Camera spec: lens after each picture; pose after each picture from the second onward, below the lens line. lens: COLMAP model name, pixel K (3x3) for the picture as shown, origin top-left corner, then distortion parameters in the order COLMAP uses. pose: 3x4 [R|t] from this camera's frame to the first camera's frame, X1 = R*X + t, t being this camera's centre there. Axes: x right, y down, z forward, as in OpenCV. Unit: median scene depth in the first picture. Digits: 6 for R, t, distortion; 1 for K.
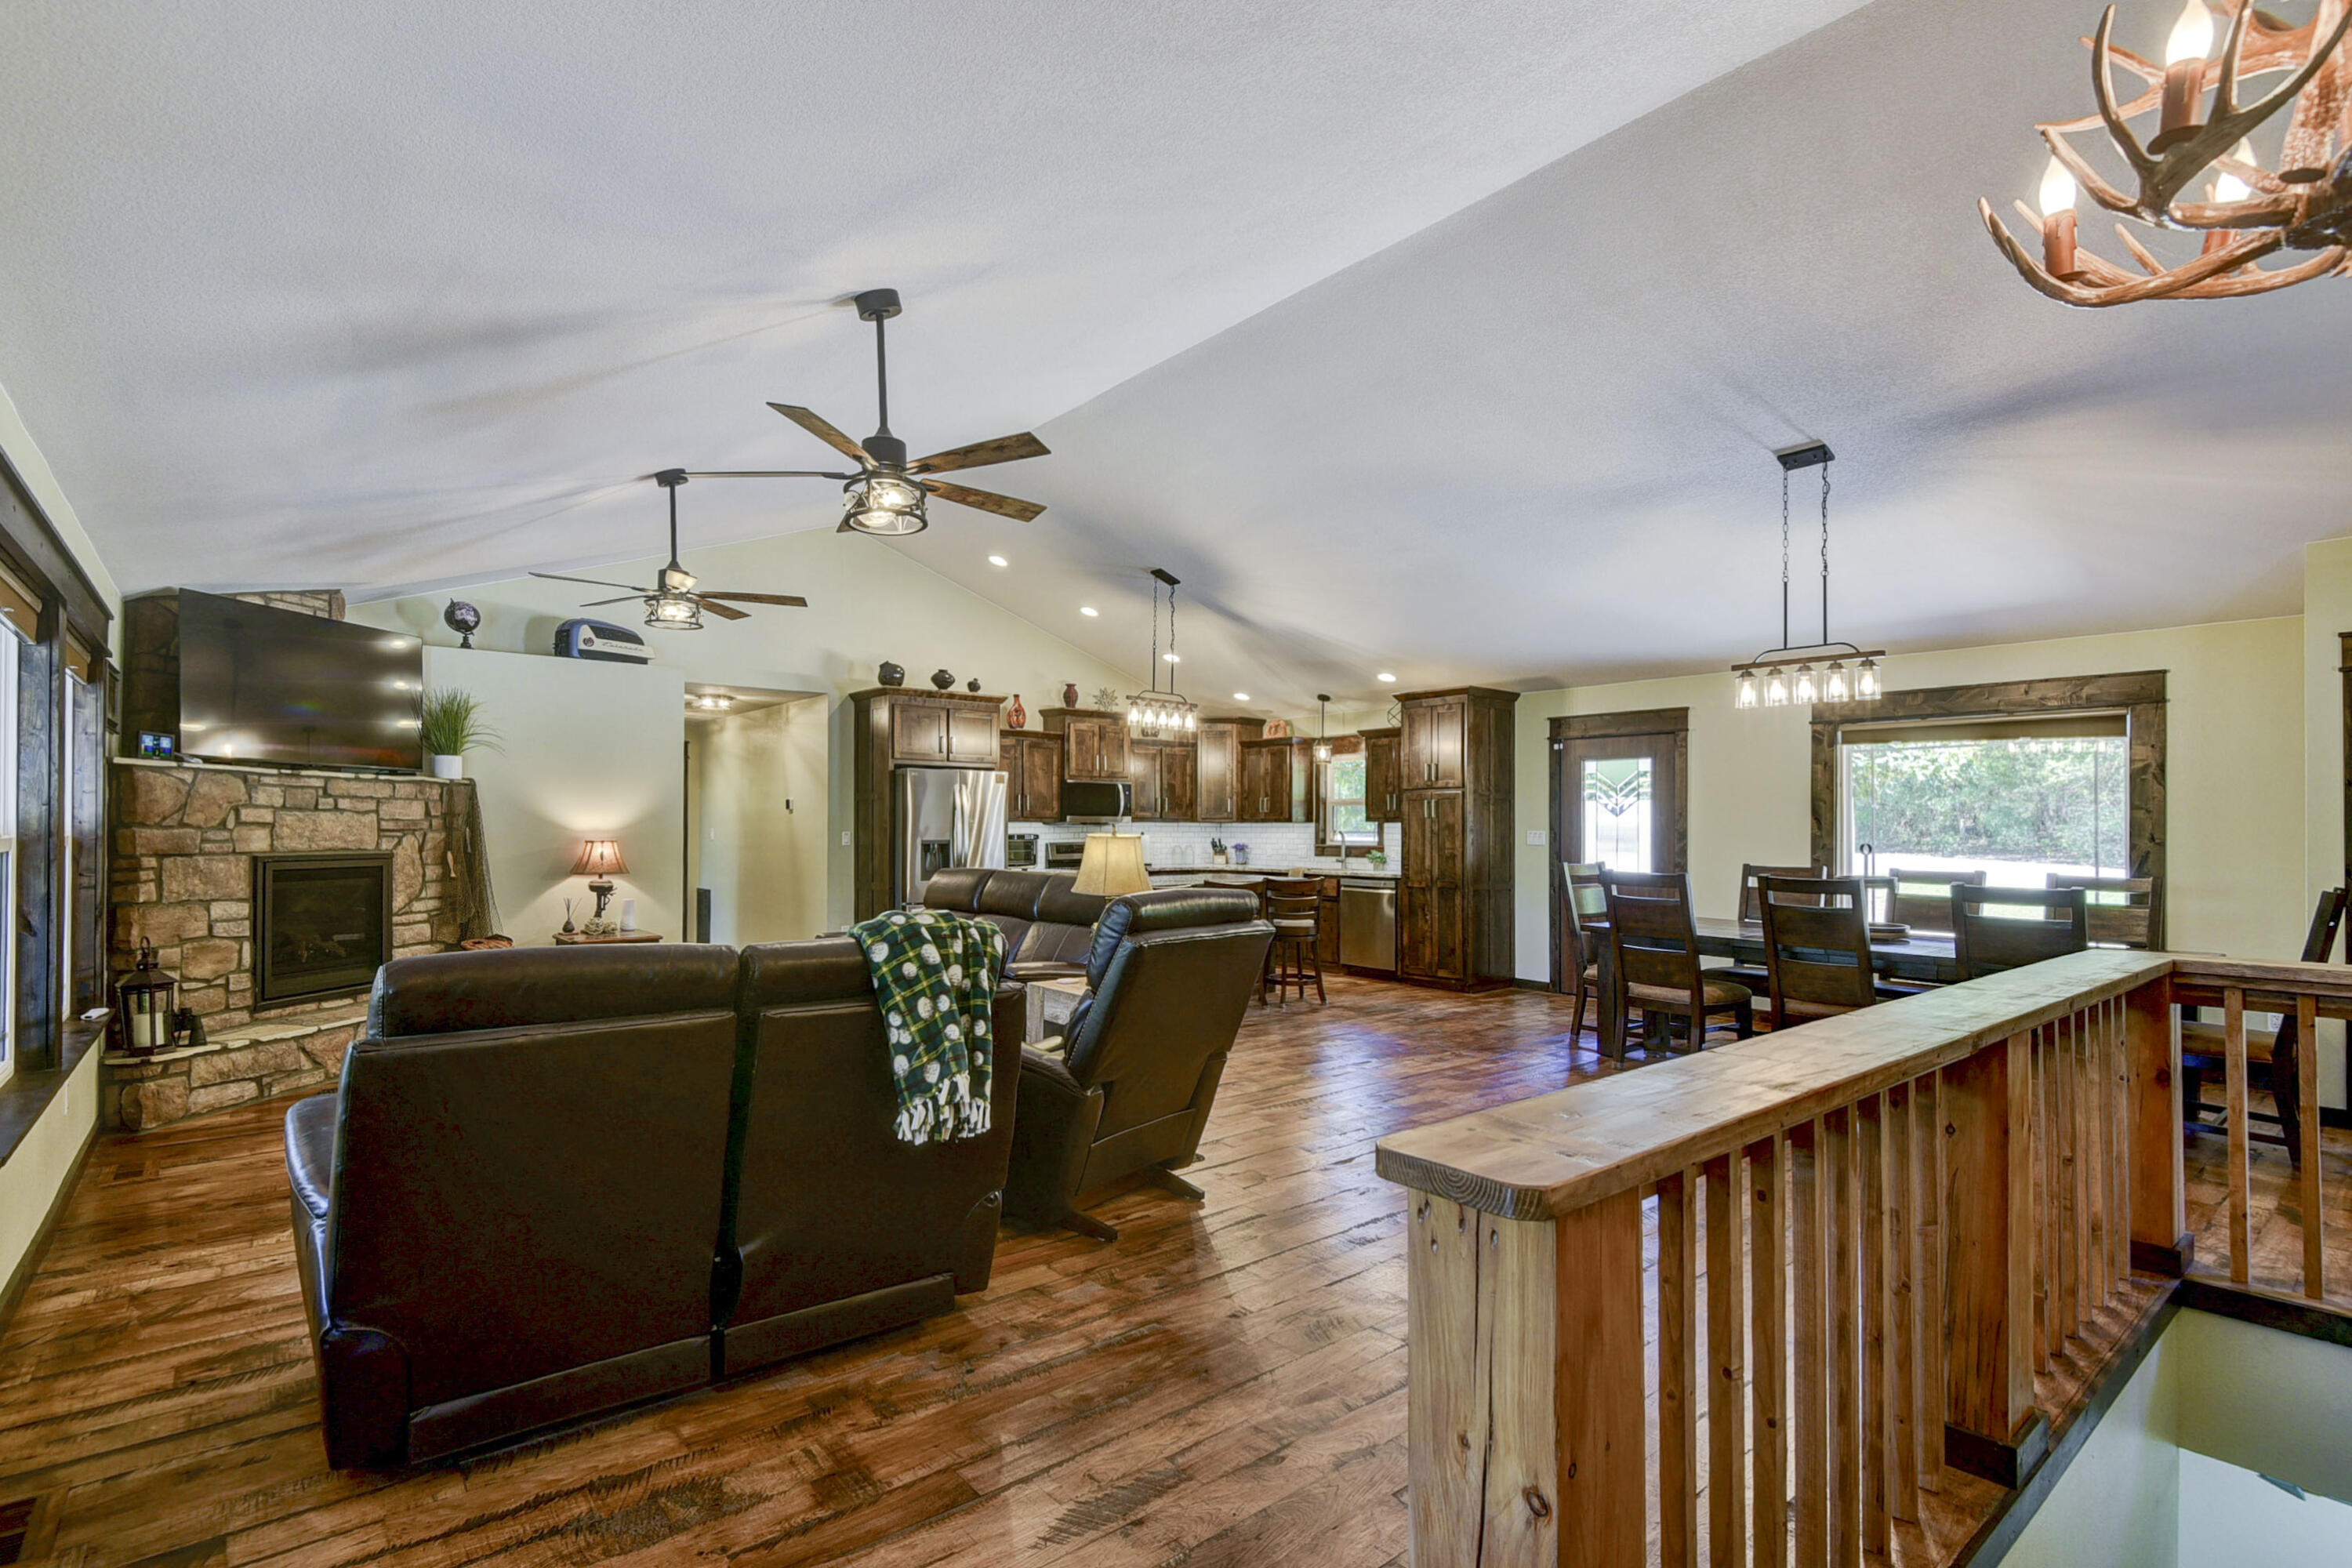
lens RADIAL K [[1122.4, 0, 1169.7], [0, 1122.4, 809.2], [0, 0, 1]] dist [0.000634, -0.000090]
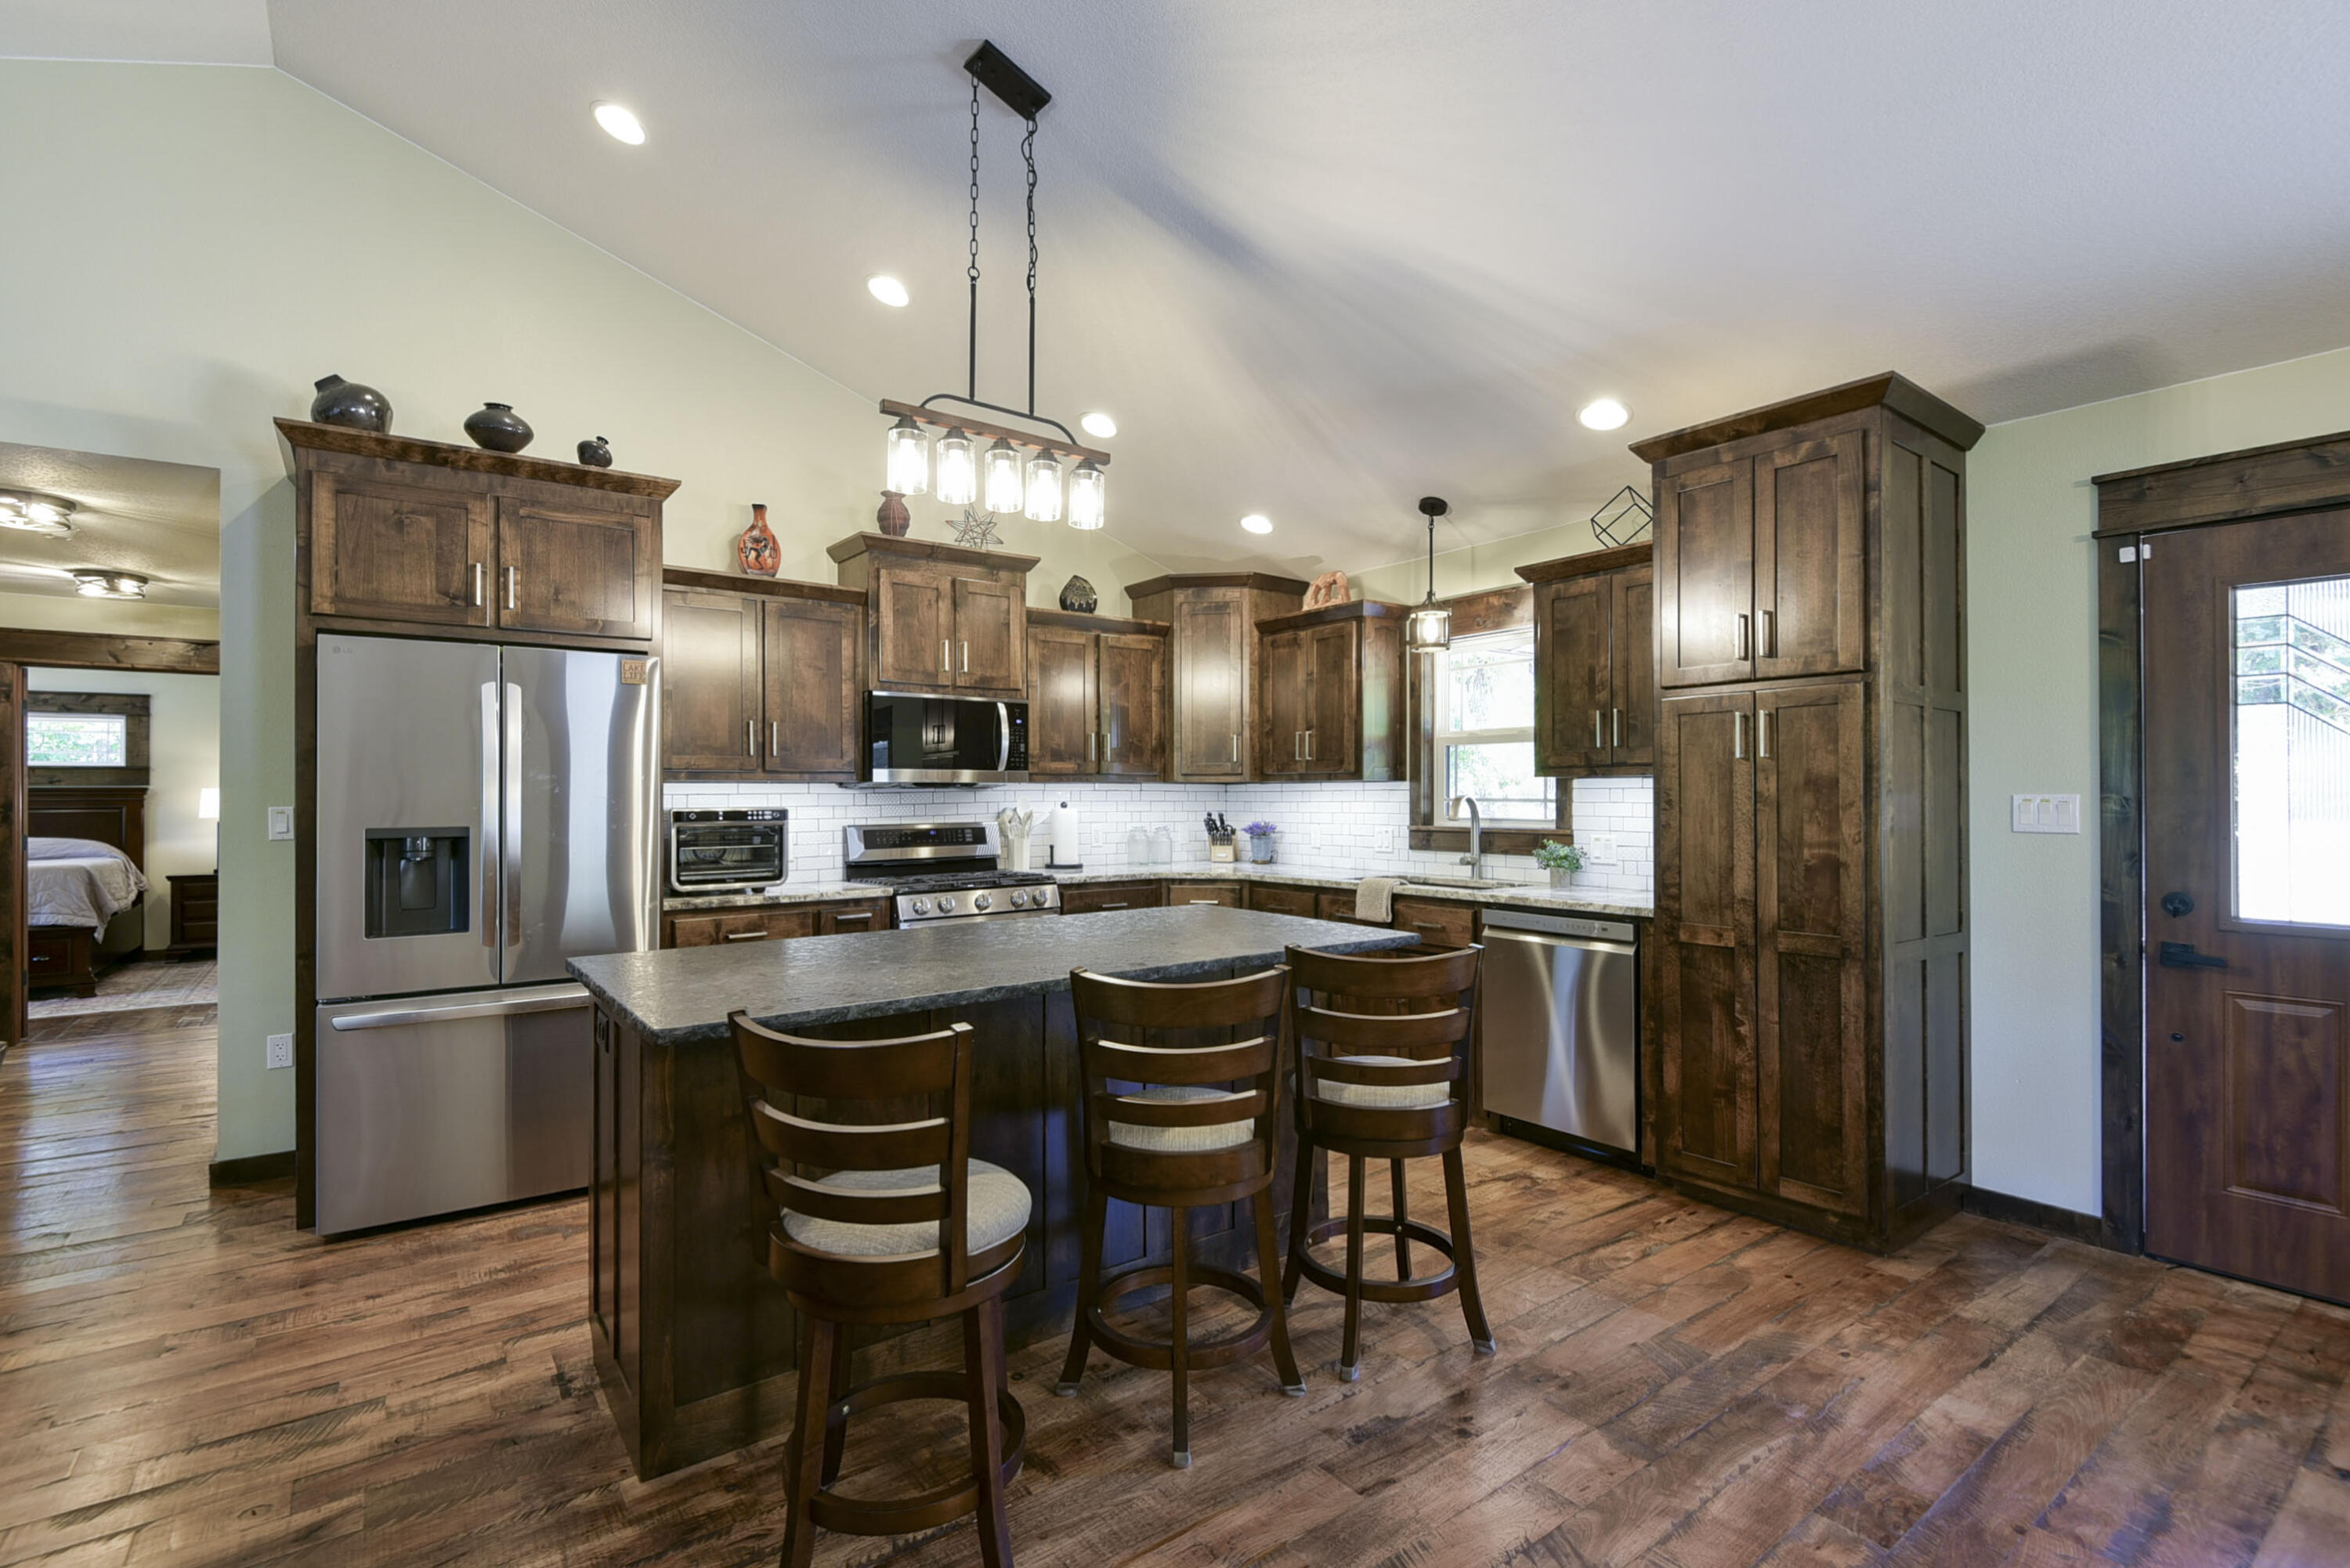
lens RADIAL K [[1050.0, 0, 1175.0], [0, 1050.0, 784.0], [0, 0, 1]] dist [0.028342, -0.000013]
pose [[0.998327, -0.007236, -0.057365, 0.062744], [0.007530, 0.999960, 0.004917, 0.012181], [0.057327, -0.005341, 0.998341, 0.630731]]
